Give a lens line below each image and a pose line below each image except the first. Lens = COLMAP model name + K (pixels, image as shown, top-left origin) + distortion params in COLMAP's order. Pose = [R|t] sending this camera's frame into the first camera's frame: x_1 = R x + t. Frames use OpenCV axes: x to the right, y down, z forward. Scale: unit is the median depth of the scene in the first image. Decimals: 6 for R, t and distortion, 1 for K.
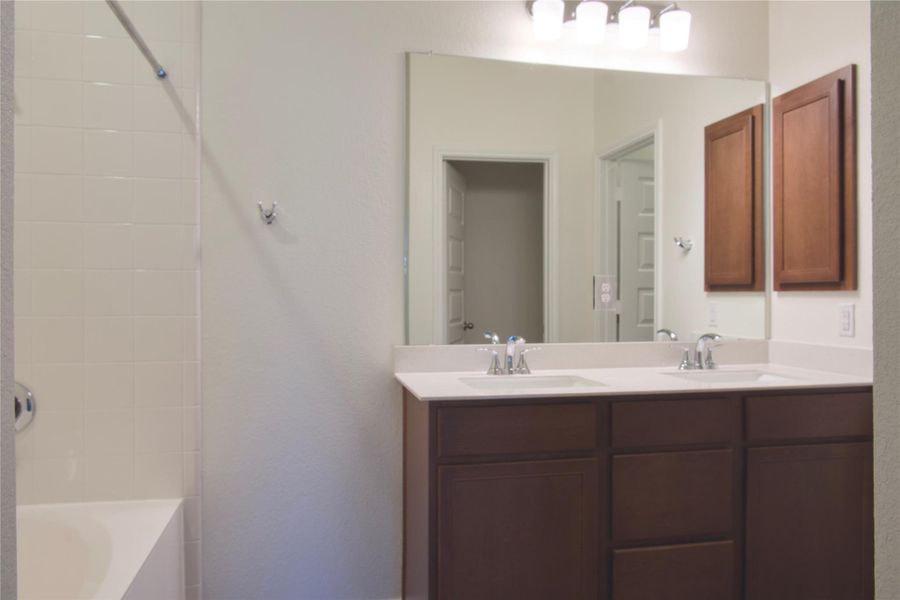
lens RADIAL K [[662.0, 0, 450.0], [0, 662.0, 300.0], [0, 0, 1]] dist [-0.002724, 0.001408]
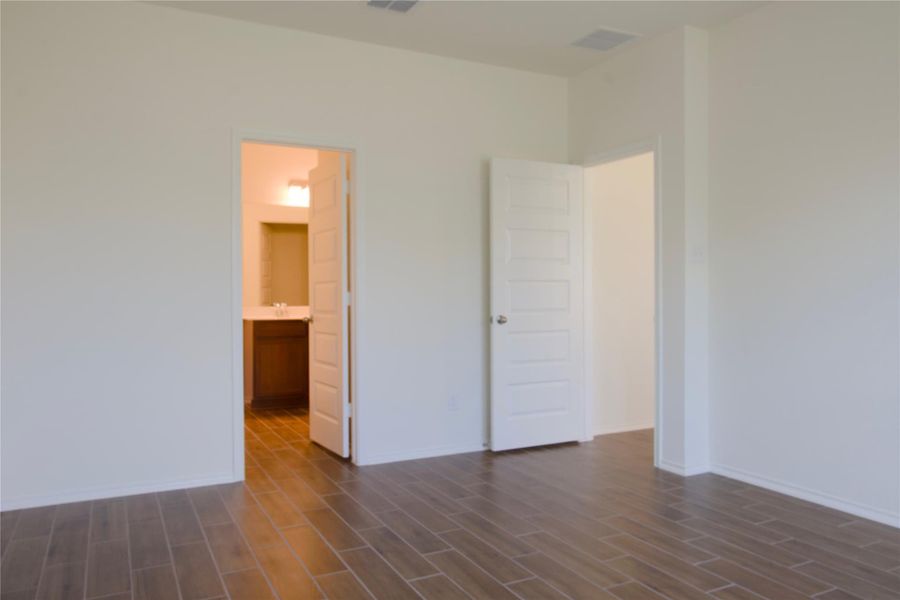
lens RADIAL K [[662.0, 0, 450.0], [0, 662.0, 300.0], [0, 0, 1]] dist [-0.002724, 0.001408]
pose [[0.962960, 0.006002, 0.269577, 0.005764], [-0.007730, 0.999956, 0.005348, 0.007059], [-0.269533, -0.007233, 0.962964, -1.042363]]
